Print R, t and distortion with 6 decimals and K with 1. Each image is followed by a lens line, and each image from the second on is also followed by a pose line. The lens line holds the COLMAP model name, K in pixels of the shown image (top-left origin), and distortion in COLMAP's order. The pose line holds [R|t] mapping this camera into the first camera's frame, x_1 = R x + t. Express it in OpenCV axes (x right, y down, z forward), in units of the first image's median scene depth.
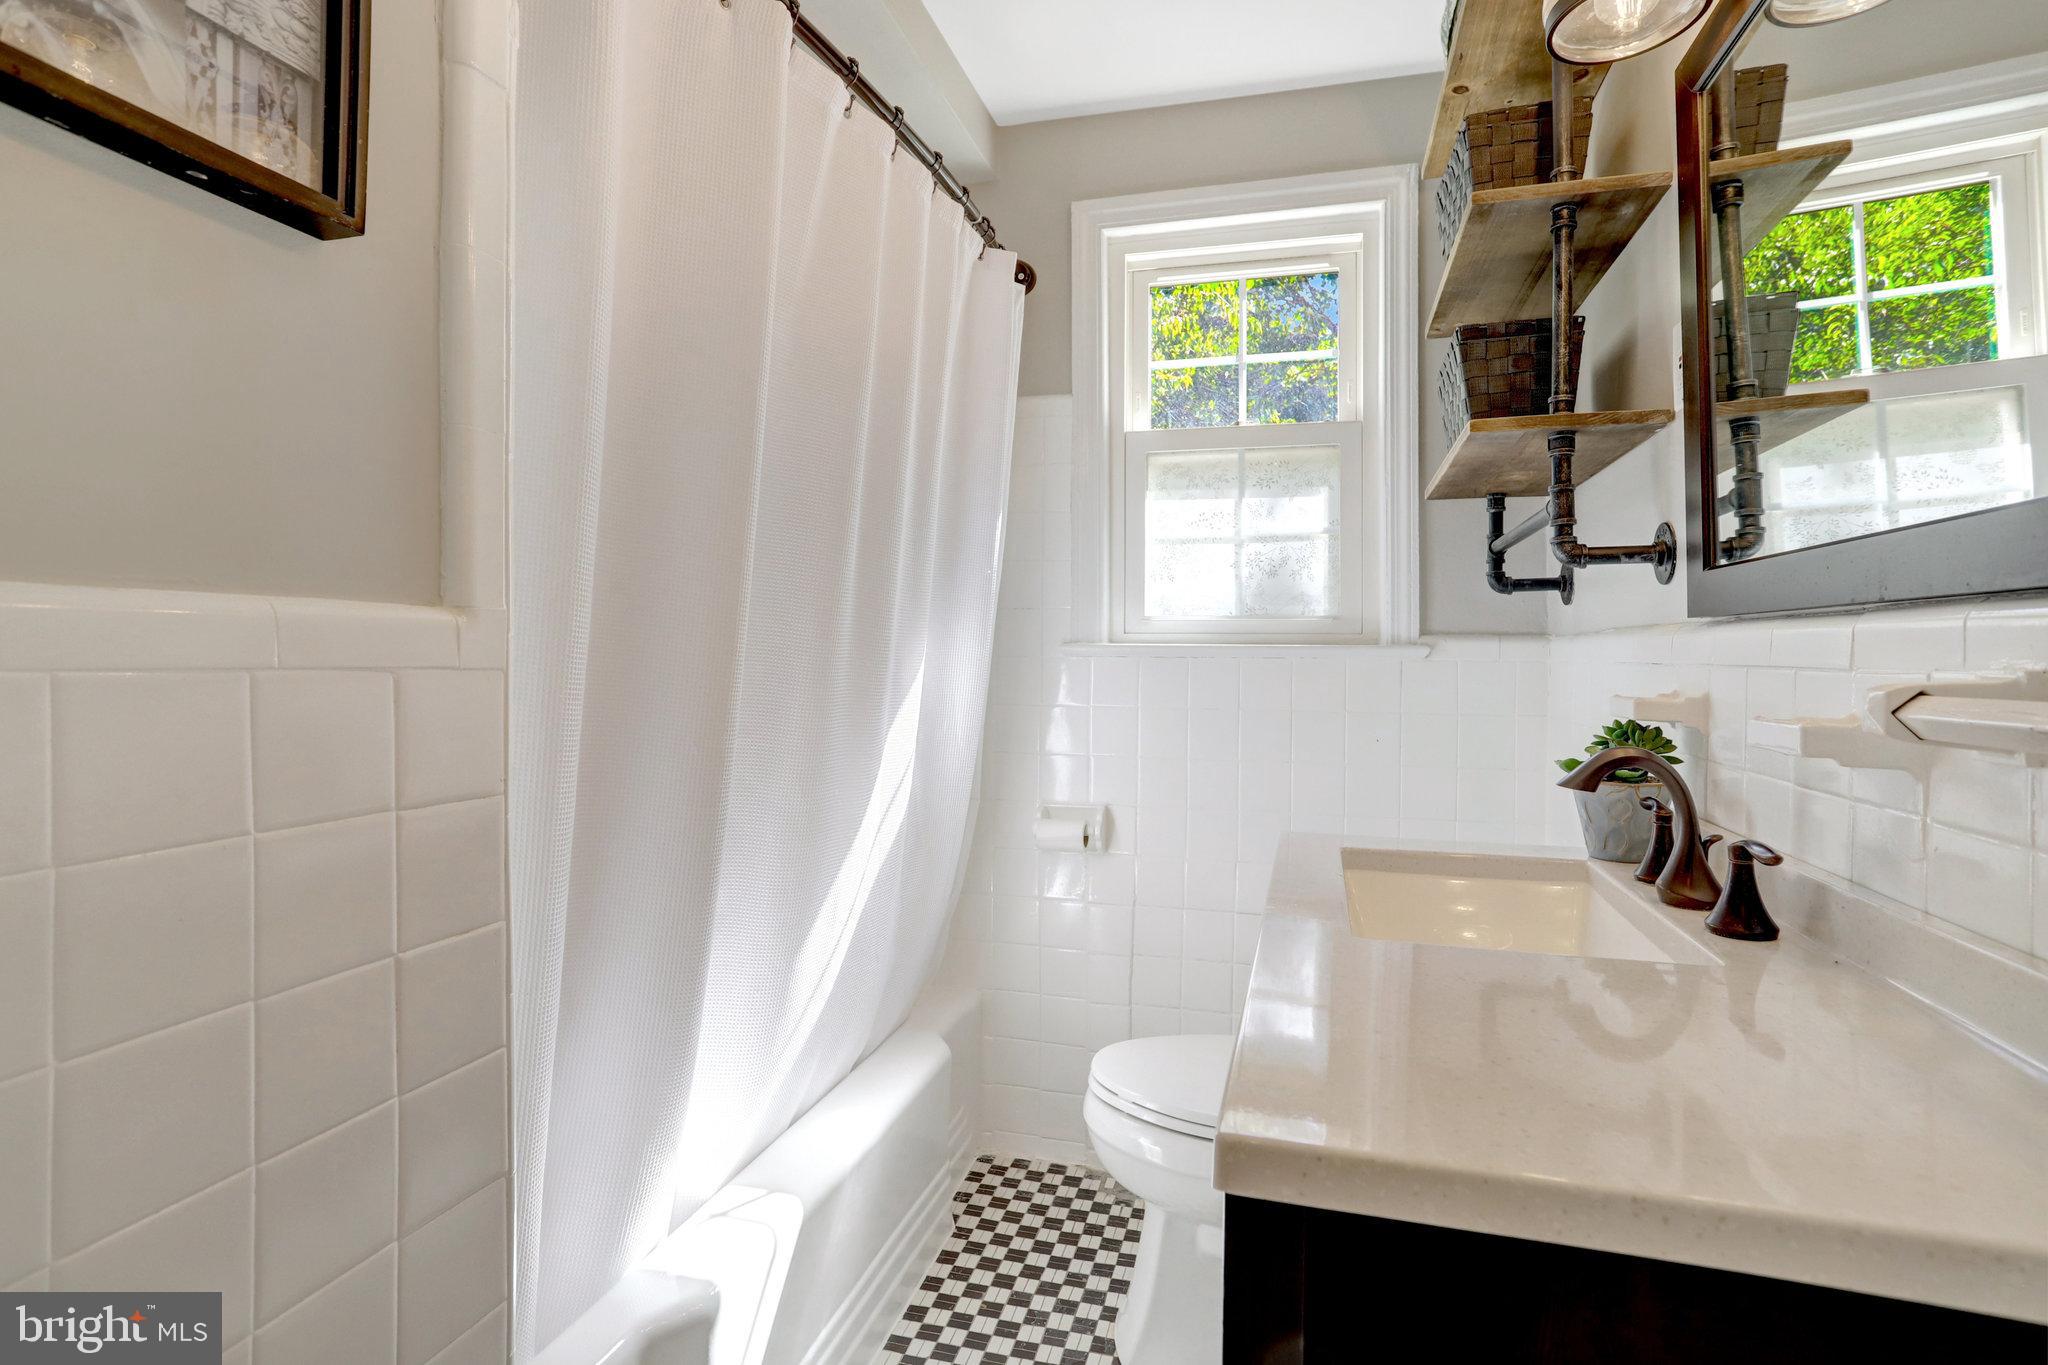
lens RADIAL K [[1007.1, 0, 1029.7], [0, 1007.1, 662.7], [0, 0, 1]] dist [-0.041643, 0.030012]
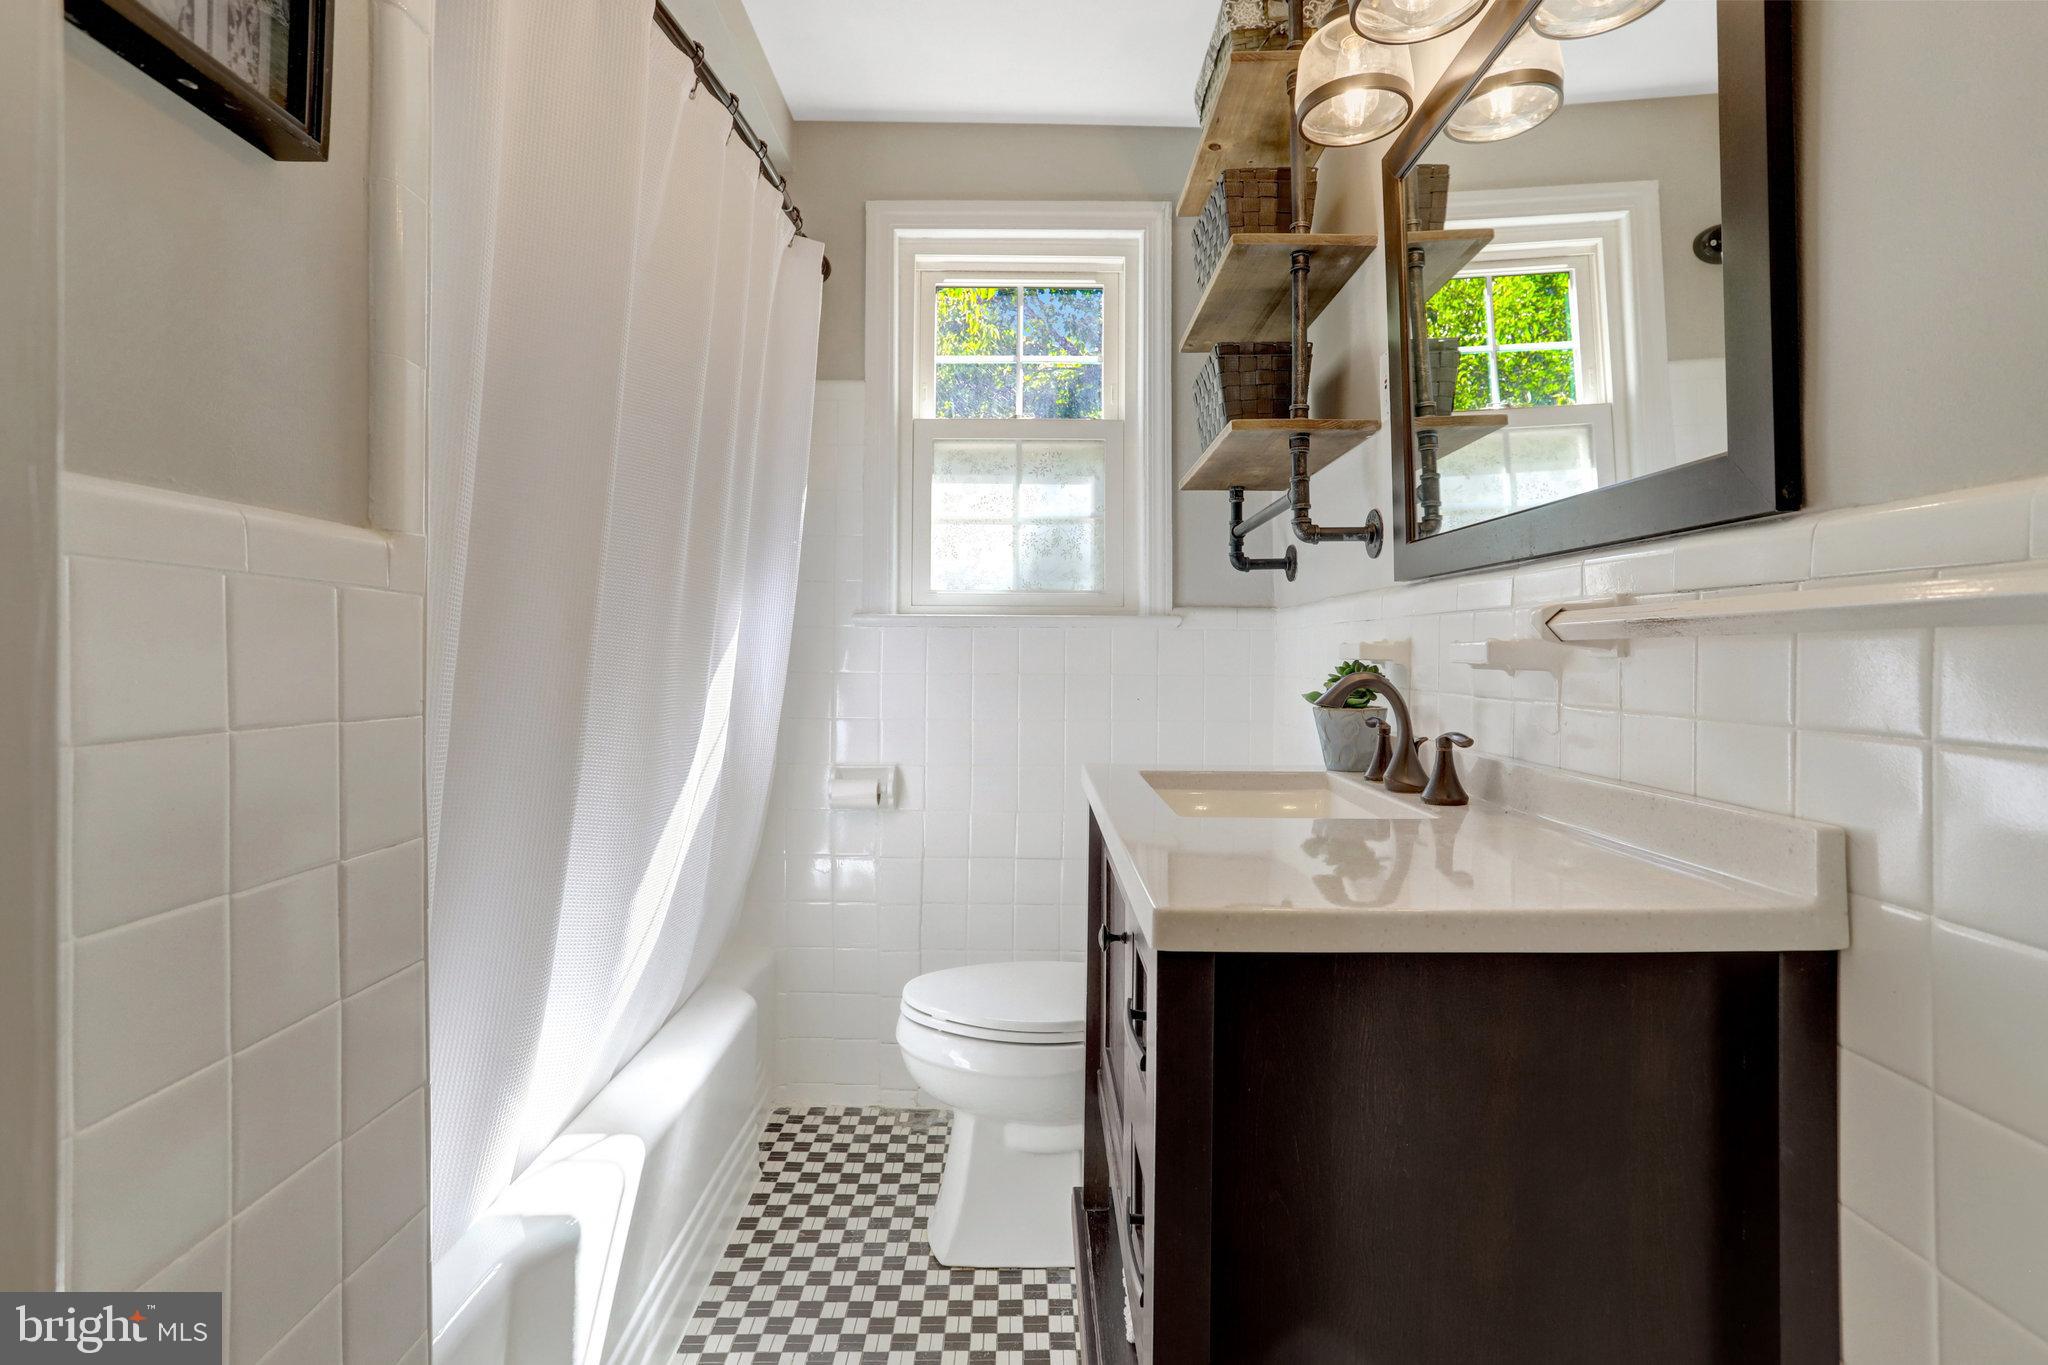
lens RADIAL K [[1004.5, 0, 1017.9], [0, 1004.5, 656.1], [0, 0, 1]] dist [-0.045942, 0.038406]
pose [[0.963628, -0.000664, 0.267246, -0.107115], [0.002416, 0.999978, -0.006224, 0.040816], [-0.267236, 0.006643, 0.963608, -0.081019]]
